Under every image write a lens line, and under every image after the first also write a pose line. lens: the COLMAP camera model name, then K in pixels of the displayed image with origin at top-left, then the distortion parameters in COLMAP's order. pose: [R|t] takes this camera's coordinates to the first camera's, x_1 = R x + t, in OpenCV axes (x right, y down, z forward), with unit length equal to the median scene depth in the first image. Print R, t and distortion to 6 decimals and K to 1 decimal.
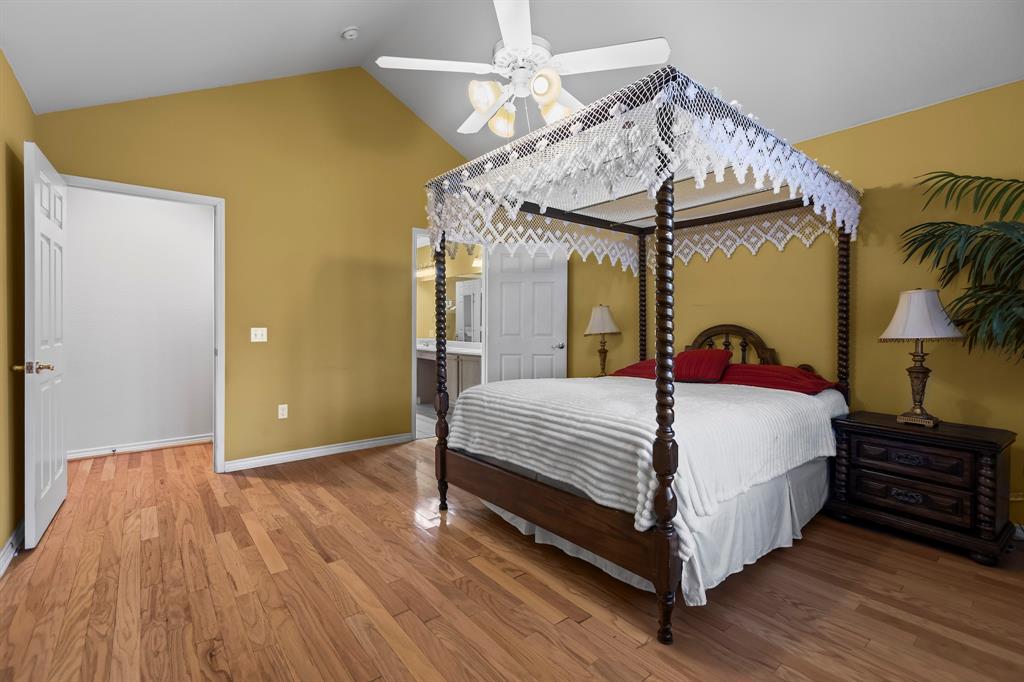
lens RADIAL K [[460.7, 0, 513.8], [0, 460.7, 333.9], [0, 0, 1]] dist [0.003710, -0.000985]
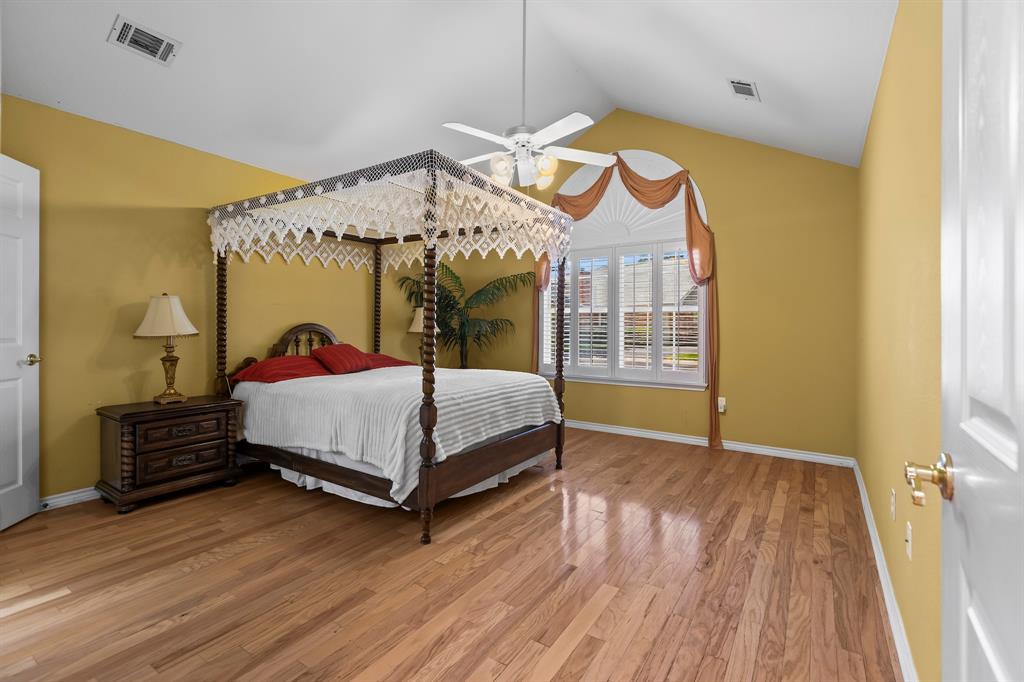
lens RADIAL K [[460.7, 0, 513.7], [0, 460.7, 332.3], [0, 0, 1]] dist [0.003710, -0.000985]
pose [[-0.304908, -0.015215, 0.952260, -1.241523], [0.008647, 0.999787, 0.018743, -0.024330], [-0.952343, 0.013949, -0.304711, 1.365058]]
